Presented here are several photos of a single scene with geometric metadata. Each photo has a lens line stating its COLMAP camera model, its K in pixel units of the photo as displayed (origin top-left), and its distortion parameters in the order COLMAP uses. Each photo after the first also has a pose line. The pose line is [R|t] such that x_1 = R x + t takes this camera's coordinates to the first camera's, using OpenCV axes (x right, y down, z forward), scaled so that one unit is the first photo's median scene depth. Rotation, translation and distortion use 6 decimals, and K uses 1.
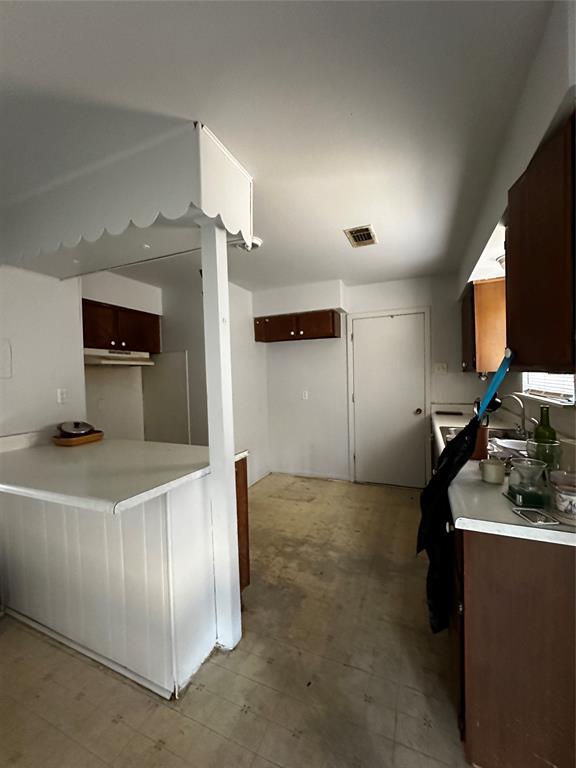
lens RADIAL K [[307.9, 0, 288.0], [0, 307.9, 384.0], [0, 0, 1]] dist [-0.000879, 0.000148]
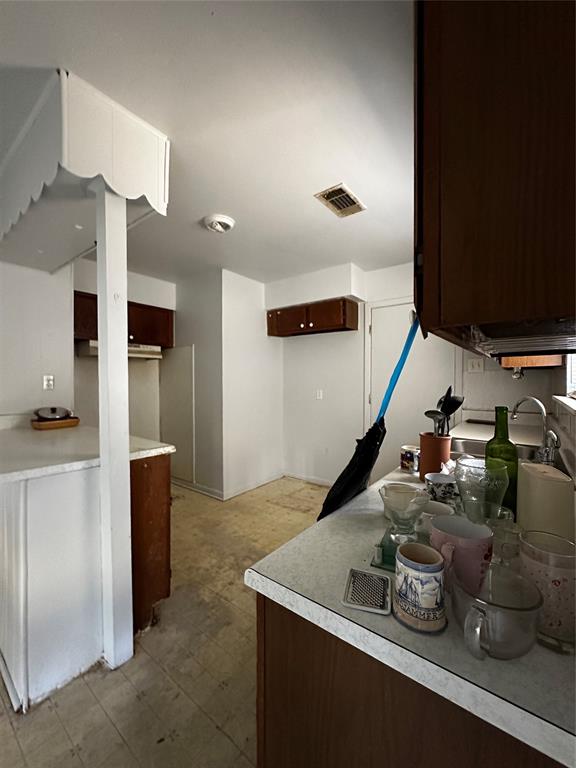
lens RADIAL K [[306.5, 0, 288.4], [0, 306.5, 384.4], [0, 0, 1]] dist [-0.002641, 0.000704]
pose [[0.969851, 0.028596, -0.242016, 0.294871], [-0.030781, 0.999512, -0.005251, 0.022648], [0.241748, 0.012542, 0.970258, 0.157387]]
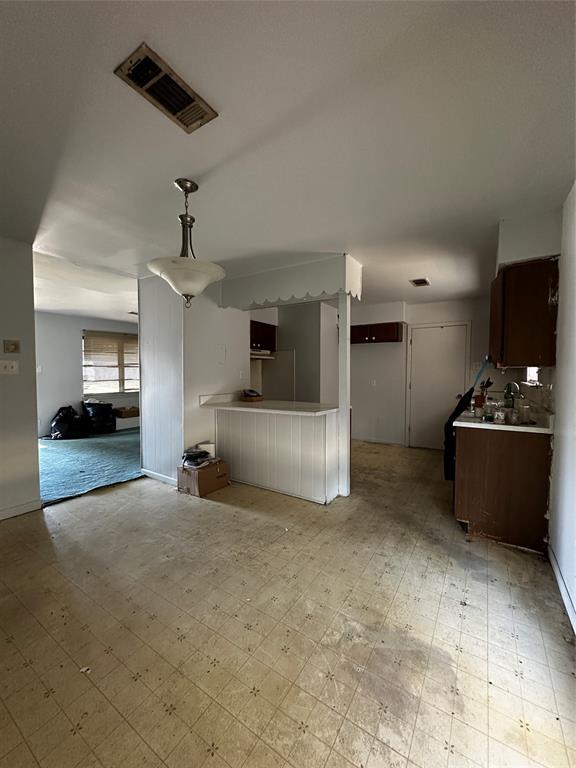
lens RADIAL K [[307.9, 0, 288.0], [0, 307.9, 384.0], [0, 0, 1]] dist [-0.000879, 0.000148]
pose [[0.986188, 0.033374, -0.162233, -0.156235], [-0.030964, 0.999370, 0.017366, 0.045680], [0.162710, -0.012103, 0.986600, -0.670586]]
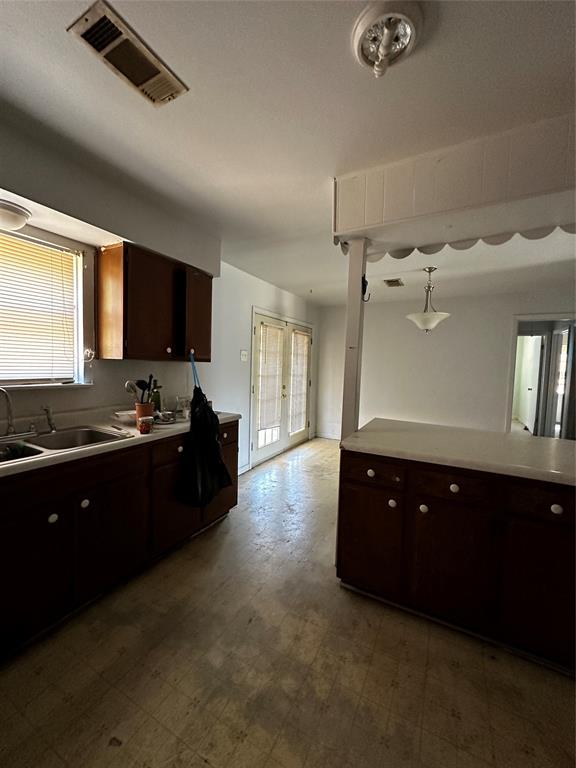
lens RADIAL K [[306.5, 0, 288.4], [0, 306.5, 384.4], [0, 0, 1]] dist [-0.002641, 0.000704]
pose [[-0.996811, -0.005164, 0.079632, -0.035155], [0.001857, 0.996133, 0.087844, -0.030537], [-0.079778, 0.087711, -0.992946, 1.397541]]
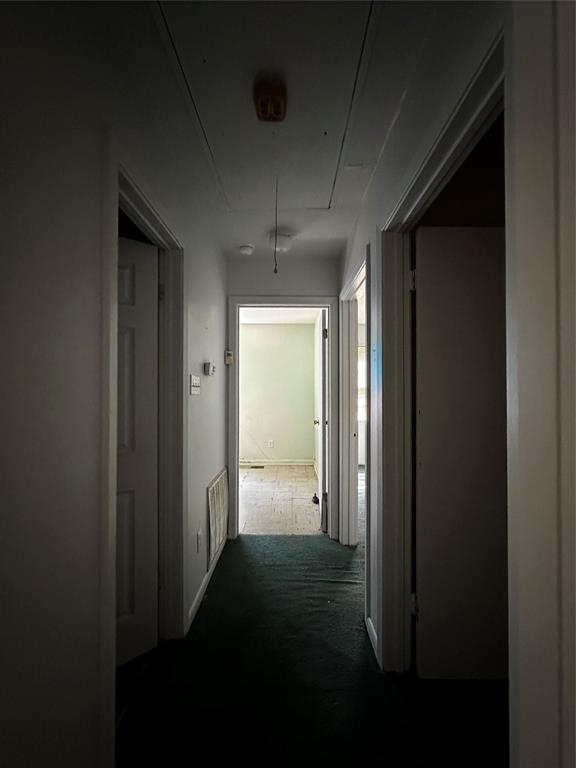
lens RADIAL K [[306.5, 0, 288.4], [0, 306.5, 384.4], [0, 0, 1]] dist [-0.002641, 0.000704]
pose [[-0.918173, 0.018932, -0.395728, -1.280913], [0.011418, 0.999707, 0.021336, 0.051867], [0.396016, 0.015072, -0.918120, -0.225421]]
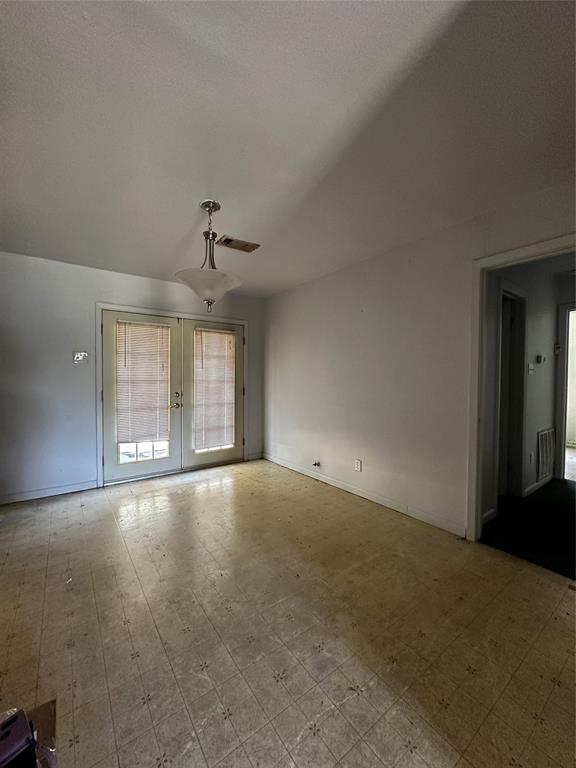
lens RADIAL K [[306.5, 0, 288.4], [0, 306.5, 384.4], [0, 0, 1]] dist [-0.002641, 0.000704]
pose [[-0.865846, 0.007702, 0.500251, -1.124802], [0.029963, 0.998885, 0.036481, 0.053863], [-0.499412, 0.046576, -0.865111, 0.649591]]
